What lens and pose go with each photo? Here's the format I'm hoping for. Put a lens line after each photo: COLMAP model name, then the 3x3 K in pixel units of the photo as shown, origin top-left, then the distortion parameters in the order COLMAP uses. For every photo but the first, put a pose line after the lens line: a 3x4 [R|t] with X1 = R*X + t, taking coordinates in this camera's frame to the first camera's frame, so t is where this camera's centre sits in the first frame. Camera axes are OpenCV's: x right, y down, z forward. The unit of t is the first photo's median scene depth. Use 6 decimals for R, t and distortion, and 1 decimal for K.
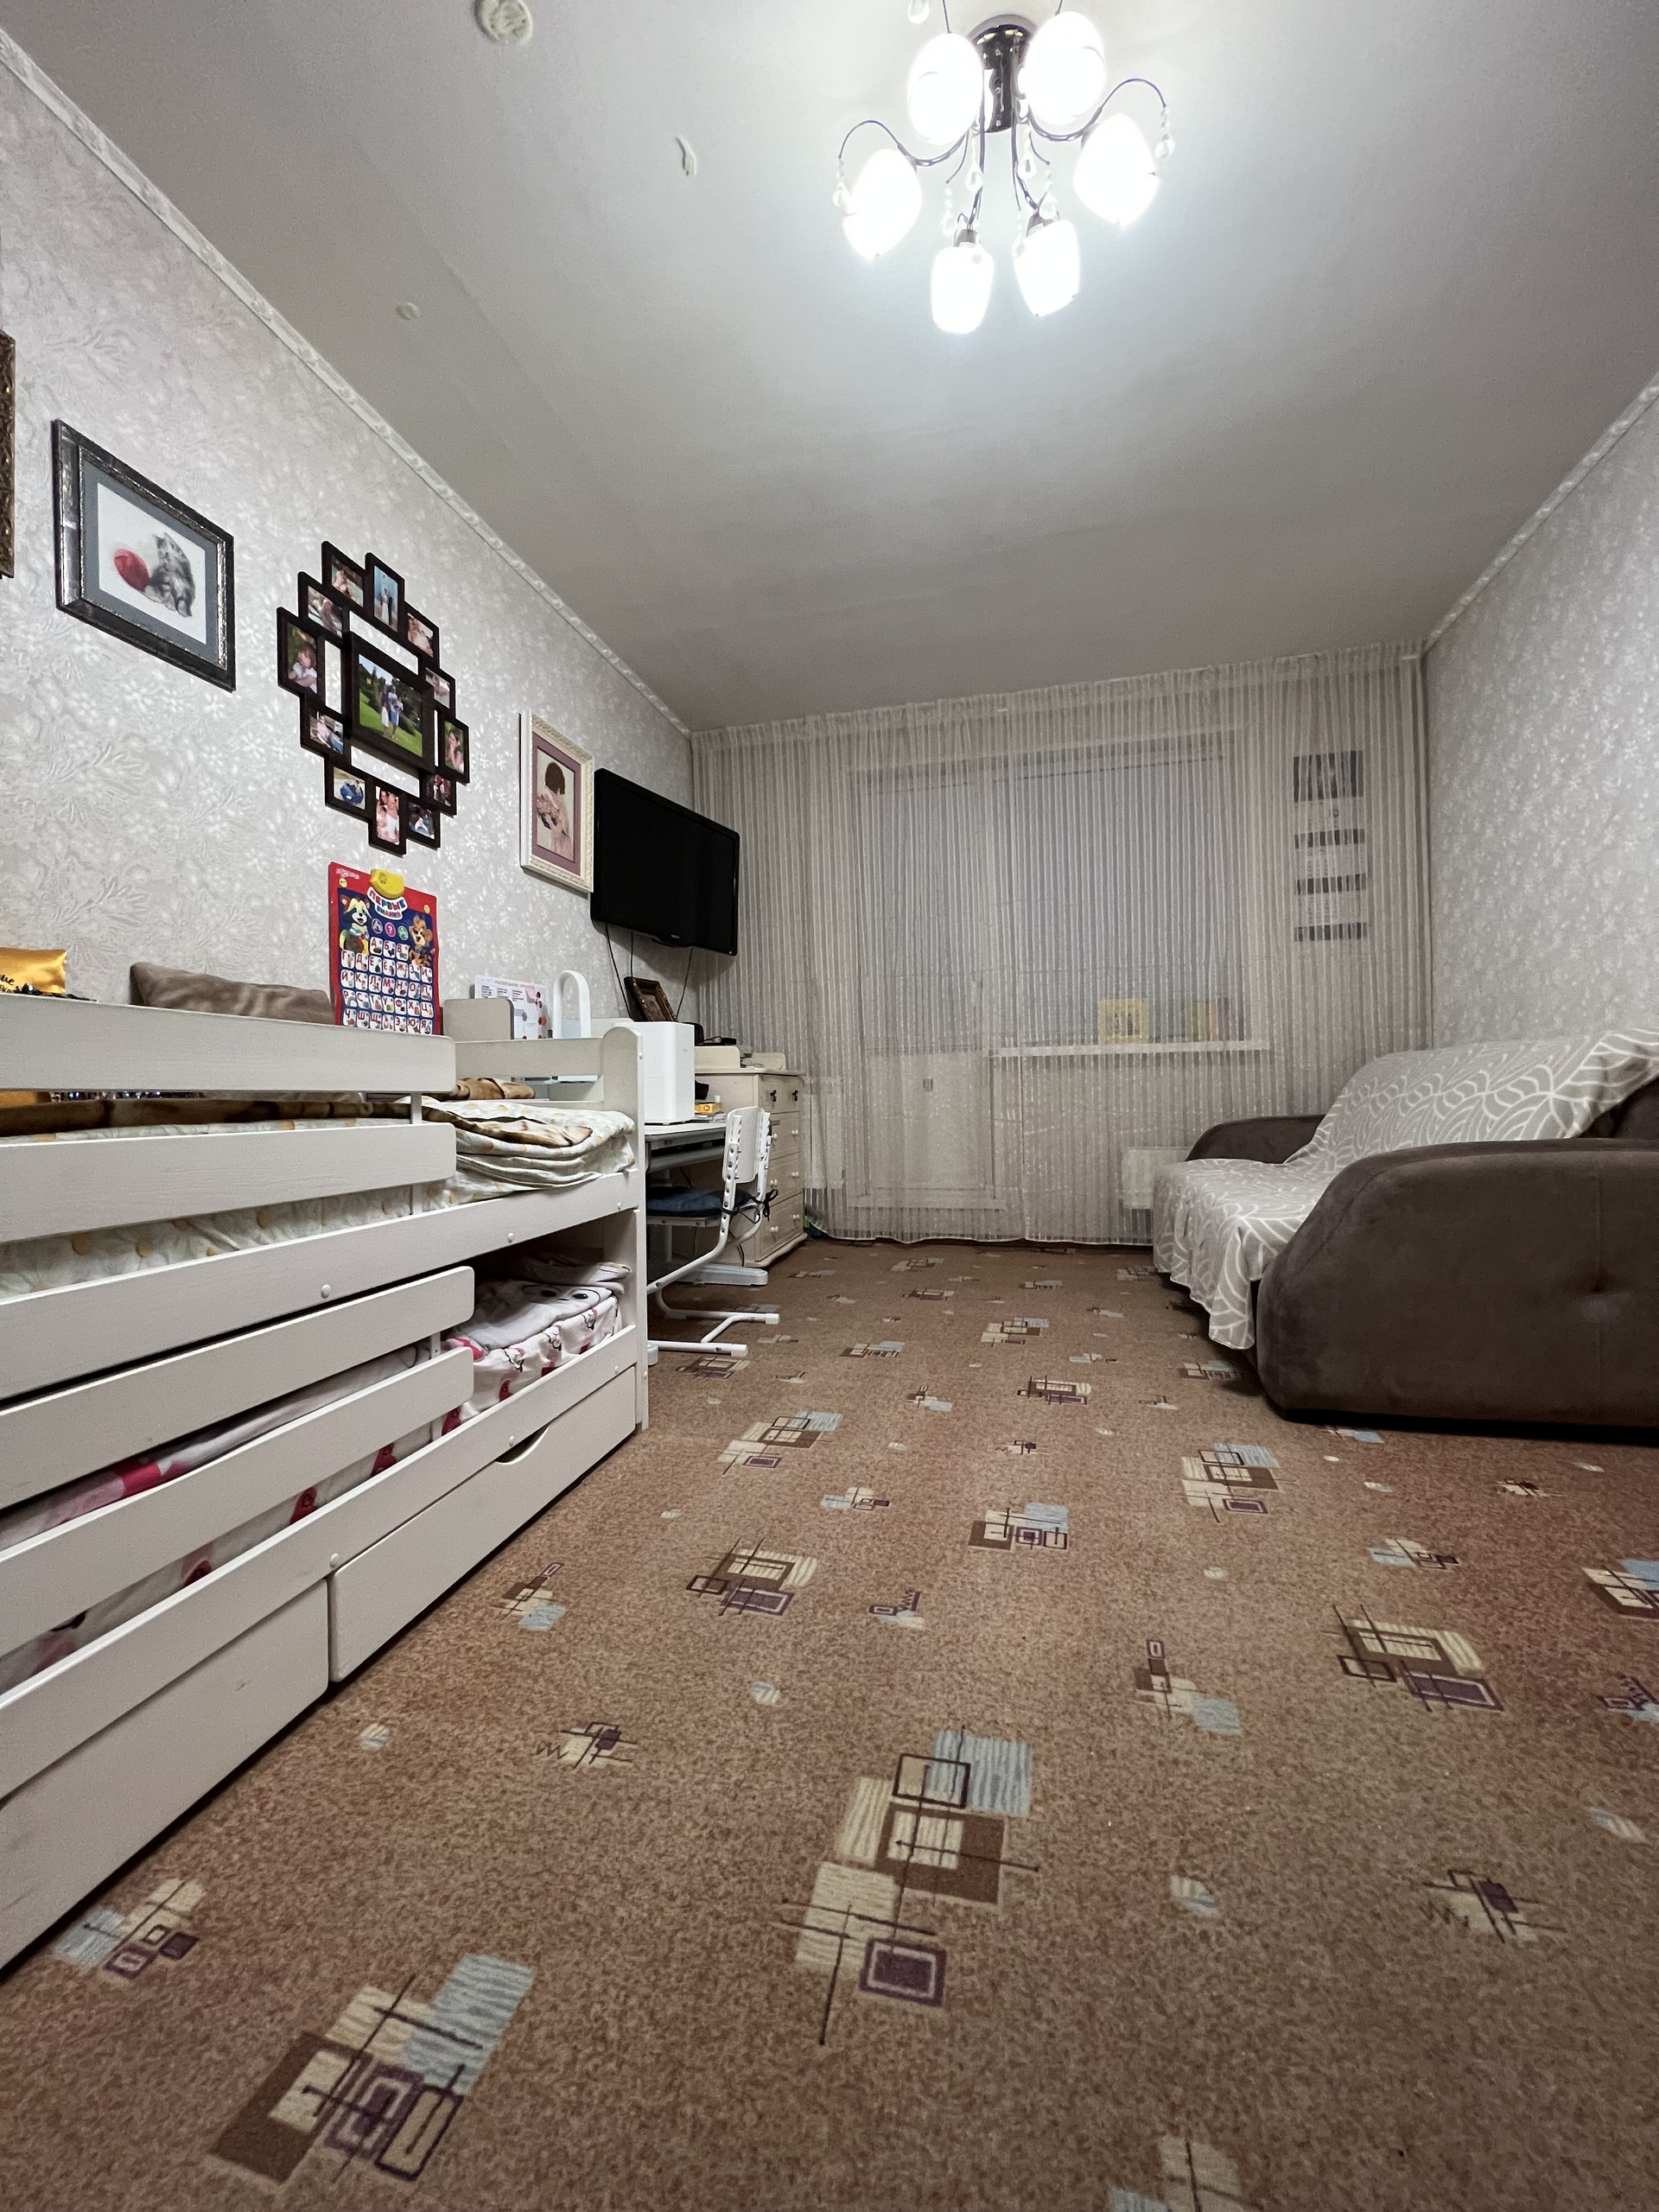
lens RADIAL K [[889.3, 0, 830.6], [0, 889.3, 1098.3], [0, 0, 1]] dist [-0.000234, 0.000669]
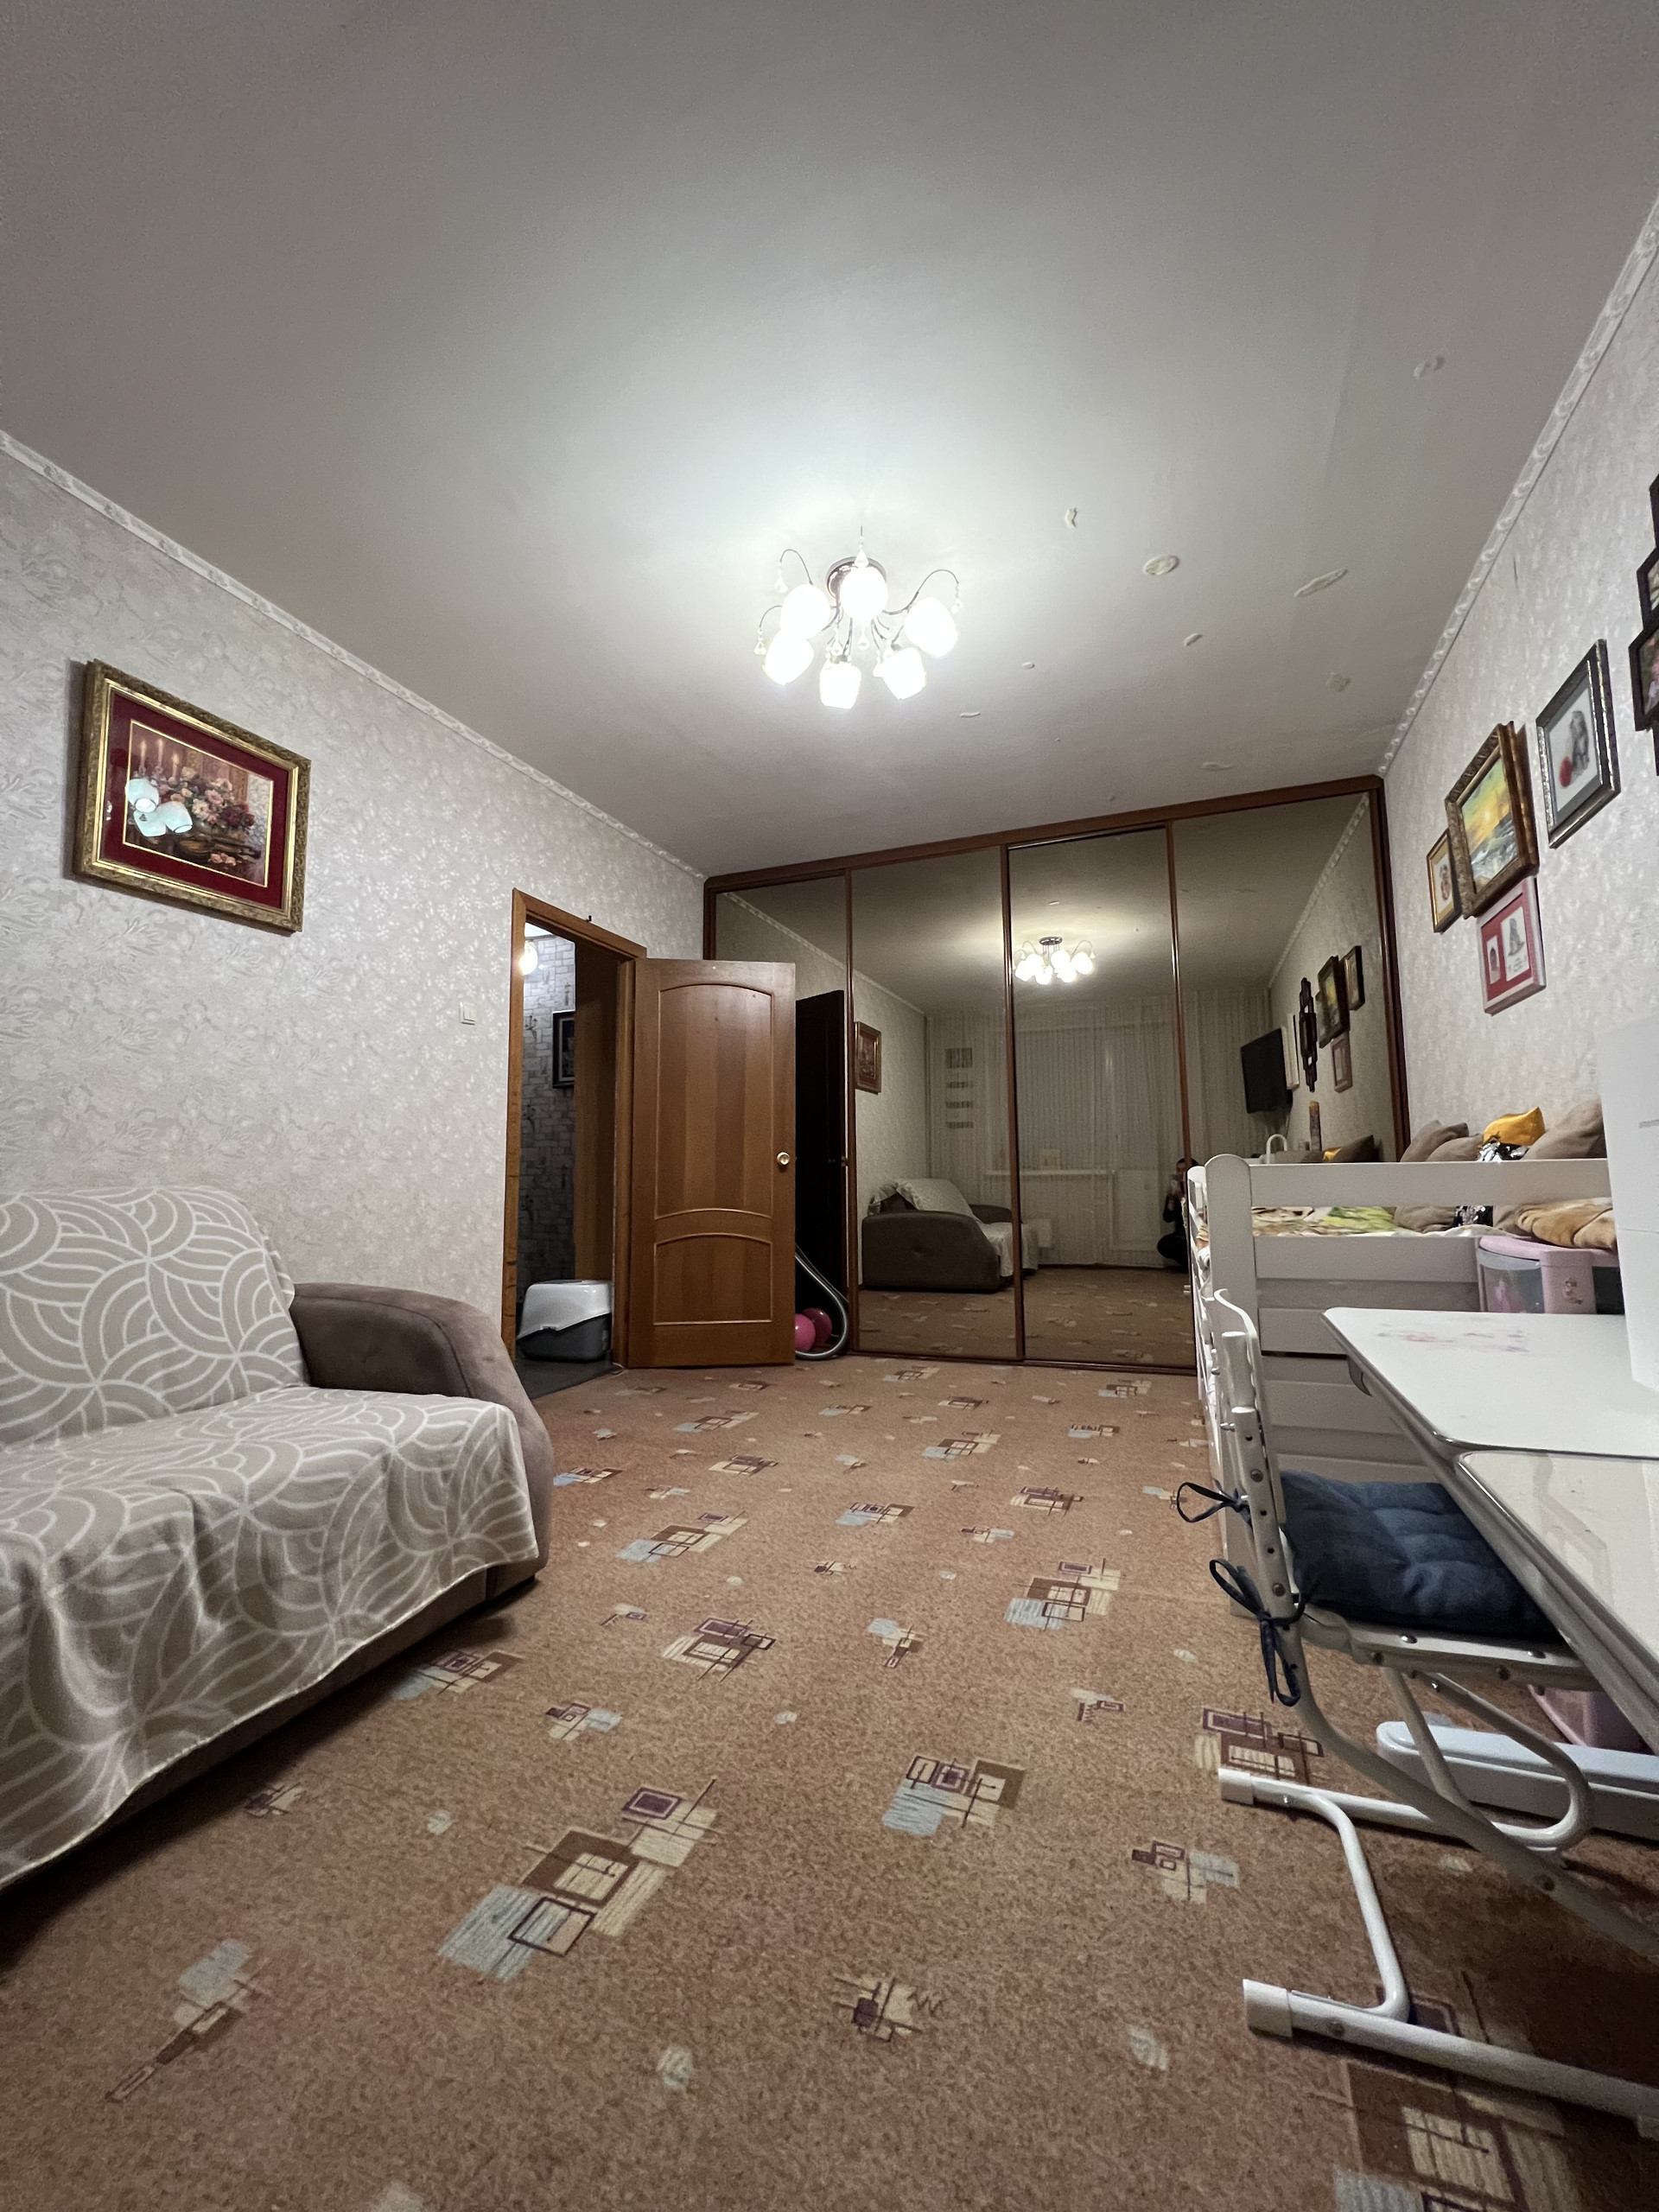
lens RADIAL K [[889.3, 0, 832.1], [0, 889.3, 1098.0], [0, 0, 1]] dist [-0.000234, 0.000669]
pose [[-0.990714, 0.041584, 0.129450, 0.048778], [0.030330, 0.995683, -0.087726, -0.070186], [-0.132540, -0.082985, -0.987698, 2.000773]]
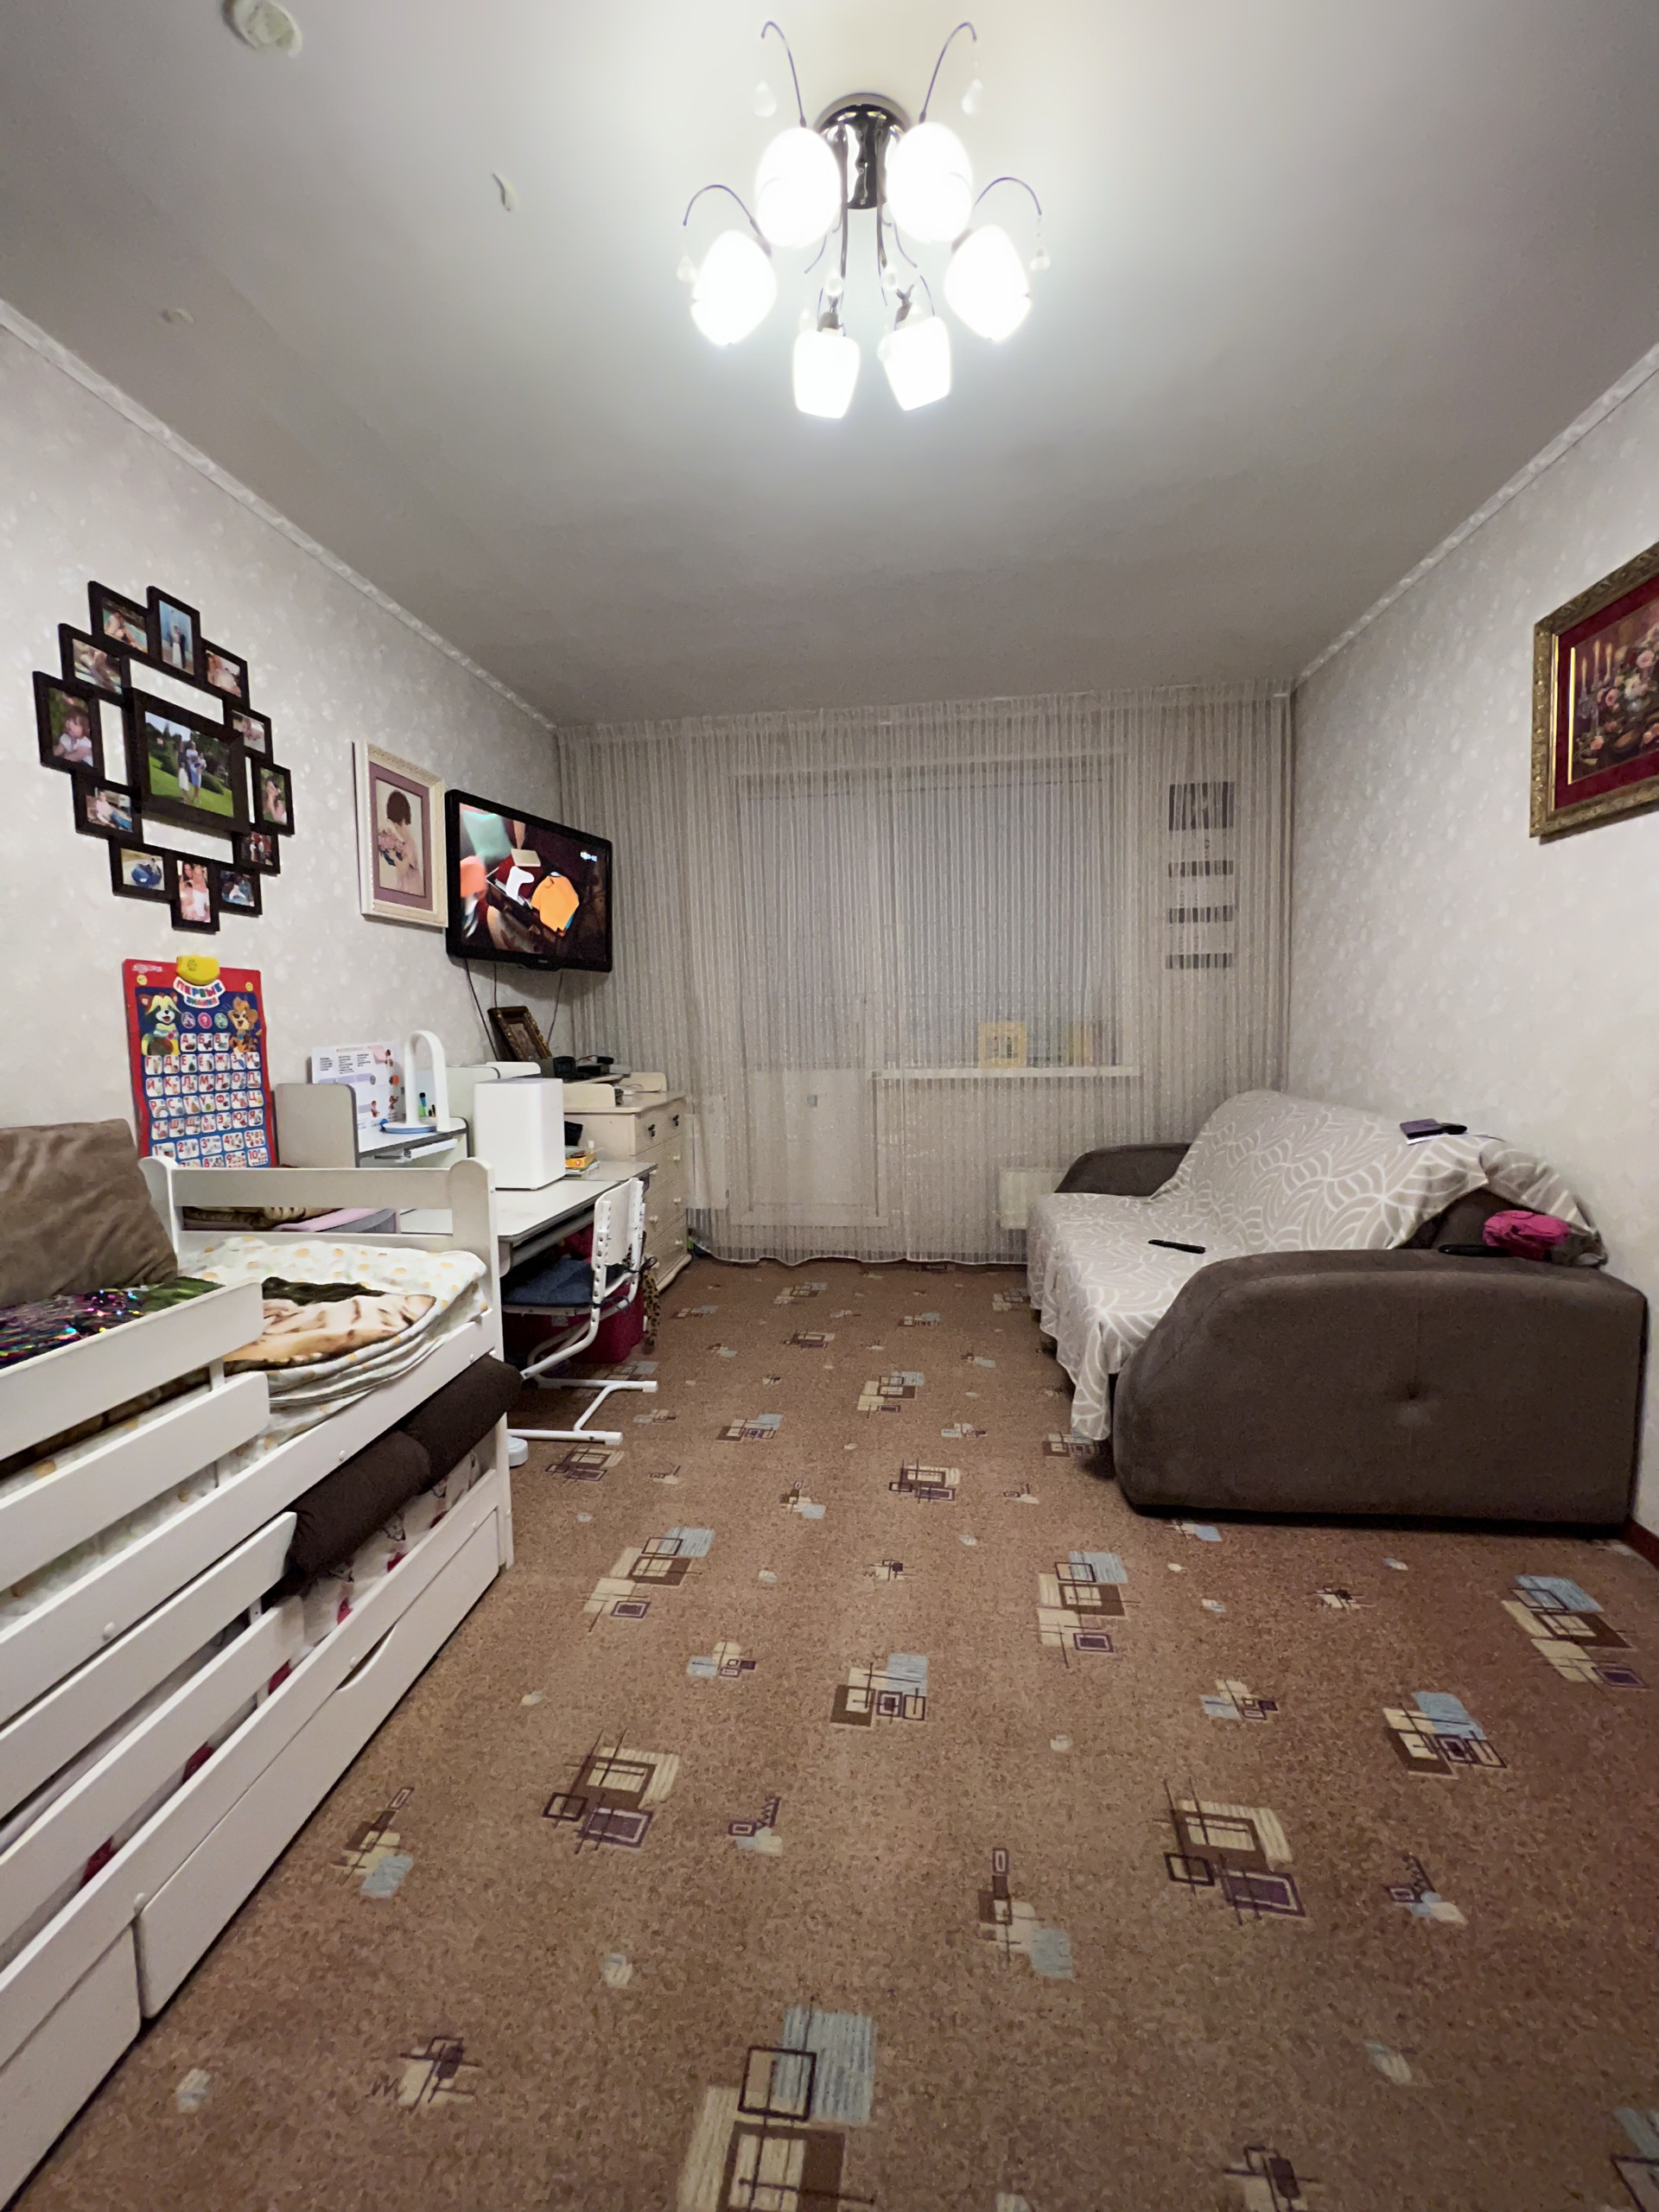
lens RADIAL K [[889.3, 0, 830.9], [0, 889.3, 1099.6], [0, 0, 1]] dist [-0.000234, 0.000669]
pose [[0.993157, -0.012062, 0.116166, 0.034397], [0.002717, 0.996769, 0.080271, -0.219116], [-0.116759, -0.079406, 0.989981, 0.035388]]
